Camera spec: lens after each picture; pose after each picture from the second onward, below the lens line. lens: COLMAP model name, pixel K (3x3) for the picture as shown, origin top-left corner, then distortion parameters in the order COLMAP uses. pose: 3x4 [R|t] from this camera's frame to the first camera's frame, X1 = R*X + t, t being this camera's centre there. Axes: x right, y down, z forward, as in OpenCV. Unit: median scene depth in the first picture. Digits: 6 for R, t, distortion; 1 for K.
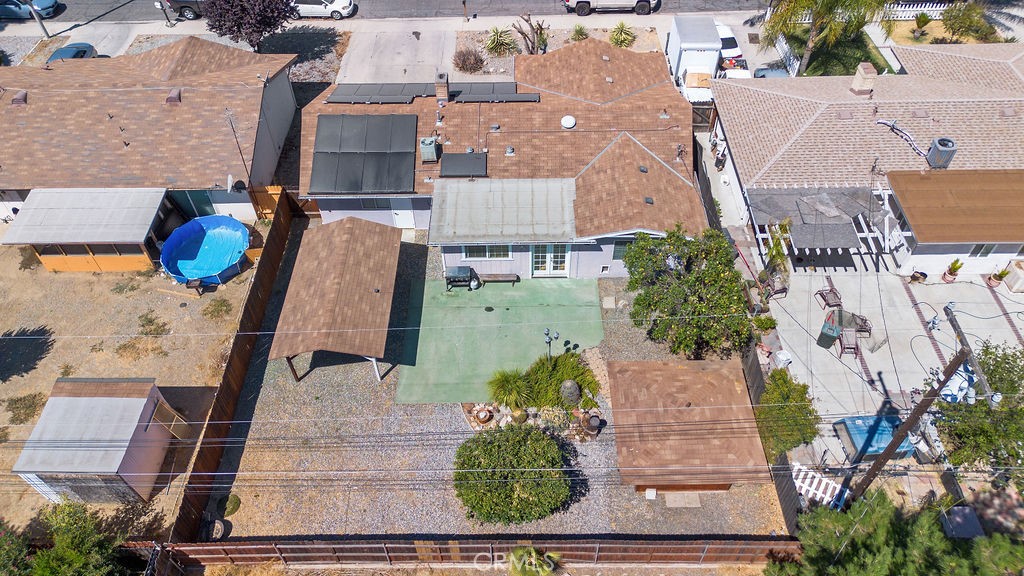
lens RADIAL K [[723.1, 0, 507.7], [0, 723.1, 285.4], [0, 0, 1]] dist [0.089988, -0.101419]
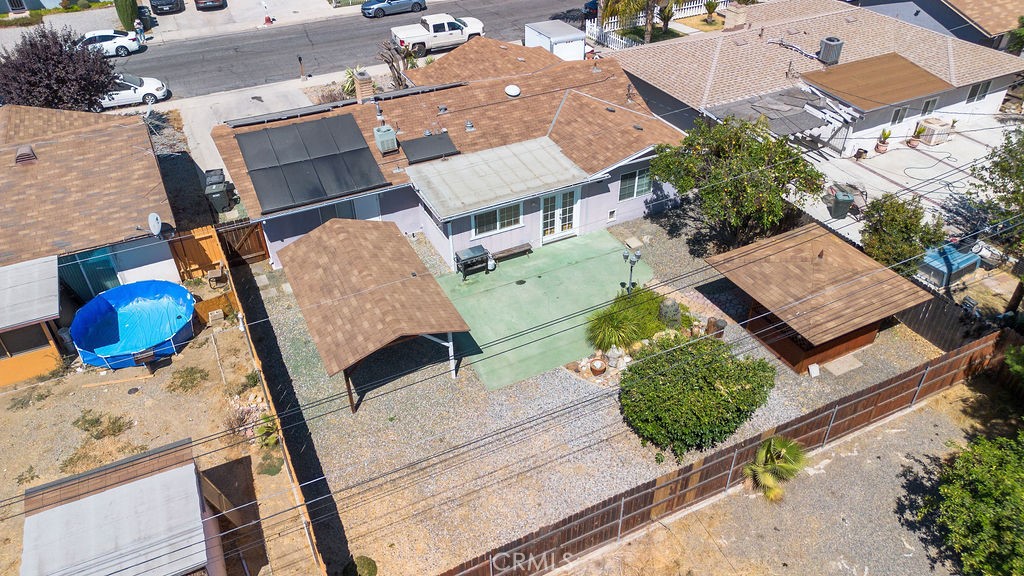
lens RADIAL K [[723.1, 0, 507.7], [0, 723.1, 285.4], [0, 0, 1]] dist [0.089988, -0.101419]
pose [[0.895852, -0.259568, 0.360657, -0.341108], [0.329940, 0.932230, -0.148619, 0.154692], [-0.297639, 0.252136, 0.920782, 0.203171]]
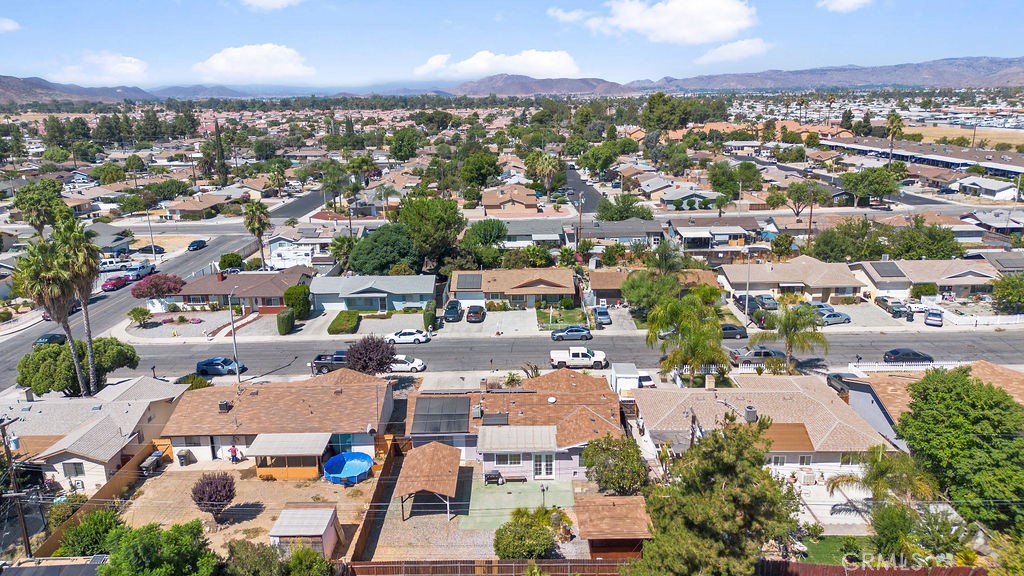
lens RADIAL K [[723.1, 0, 507.7], [0, 723.1, 285.4], [0, 0, 1]] dist [0.089988, -0.101419]
pose [[0.999994, 0.001694, -0.002930, -0.025022], [-0.003021, 0.836853, -0.547419, 0.559195], [0.001524, 0.547425, 0.836853, -0.725364]]
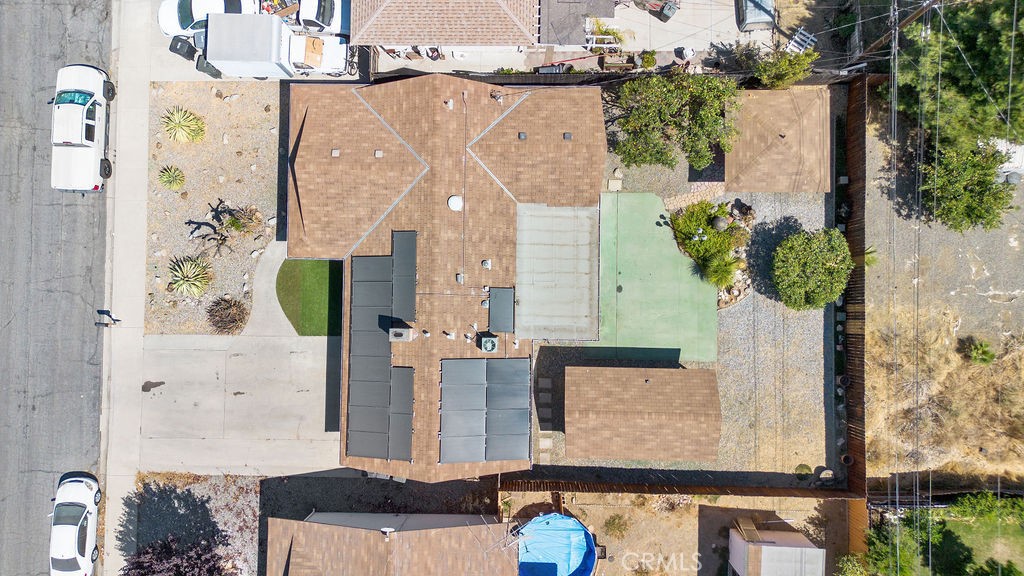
lens RADIAL K [[723.1, 0, 507.7], [0, 723.1, 285.4], [0, 0, 1]] dist [0.089988, -0.101419]
pose [[0.009598, -0.998615, 0.051724, -0.079287], [0.759229, 0.040941, 0.649534, -0.828975], [-0.650753, 0.033036, 0.758571, 0.229066]]
